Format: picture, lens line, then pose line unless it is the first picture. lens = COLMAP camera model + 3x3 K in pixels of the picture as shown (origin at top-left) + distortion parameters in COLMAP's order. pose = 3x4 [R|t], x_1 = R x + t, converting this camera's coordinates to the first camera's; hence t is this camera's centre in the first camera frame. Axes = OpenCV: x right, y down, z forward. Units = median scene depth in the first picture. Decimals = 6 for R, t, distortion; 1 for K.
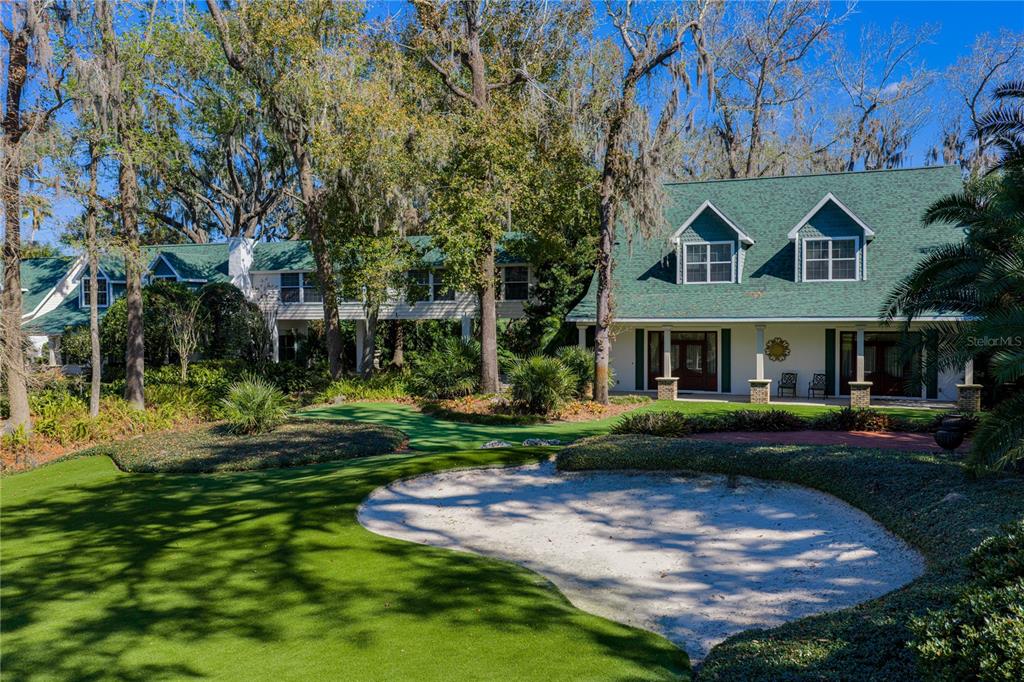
lens RADIAL K [[825.3, 0, 512.7], [0, 825.3, 344.2], [0, 0, 1]] dist [-0.007664, -0.011241]
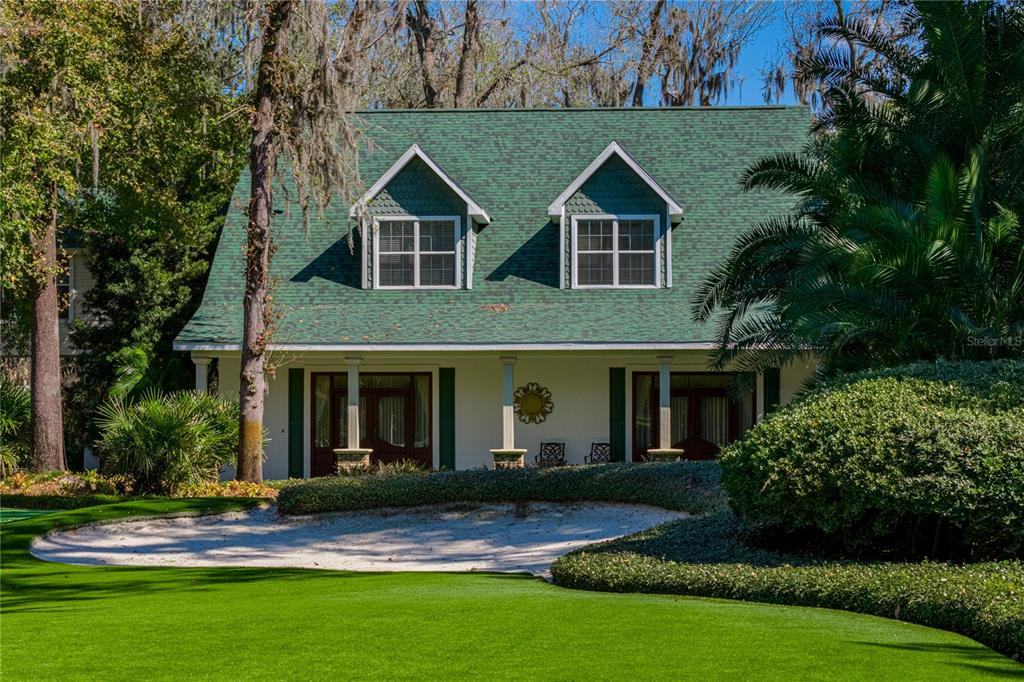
lens RADIAL K [[2069.9, 0, 511.4], [0, 2069.9, 340.4], [0, 0, 1]] dist [-0.162223, 0.000000]
pose [[0.945306, 0.015129, 0.325833, -0.175757], [0.008671, 0.997405, -0.071469, 0.068304], [-0.326068, 0.070385, 0.942722, -0.389354]]
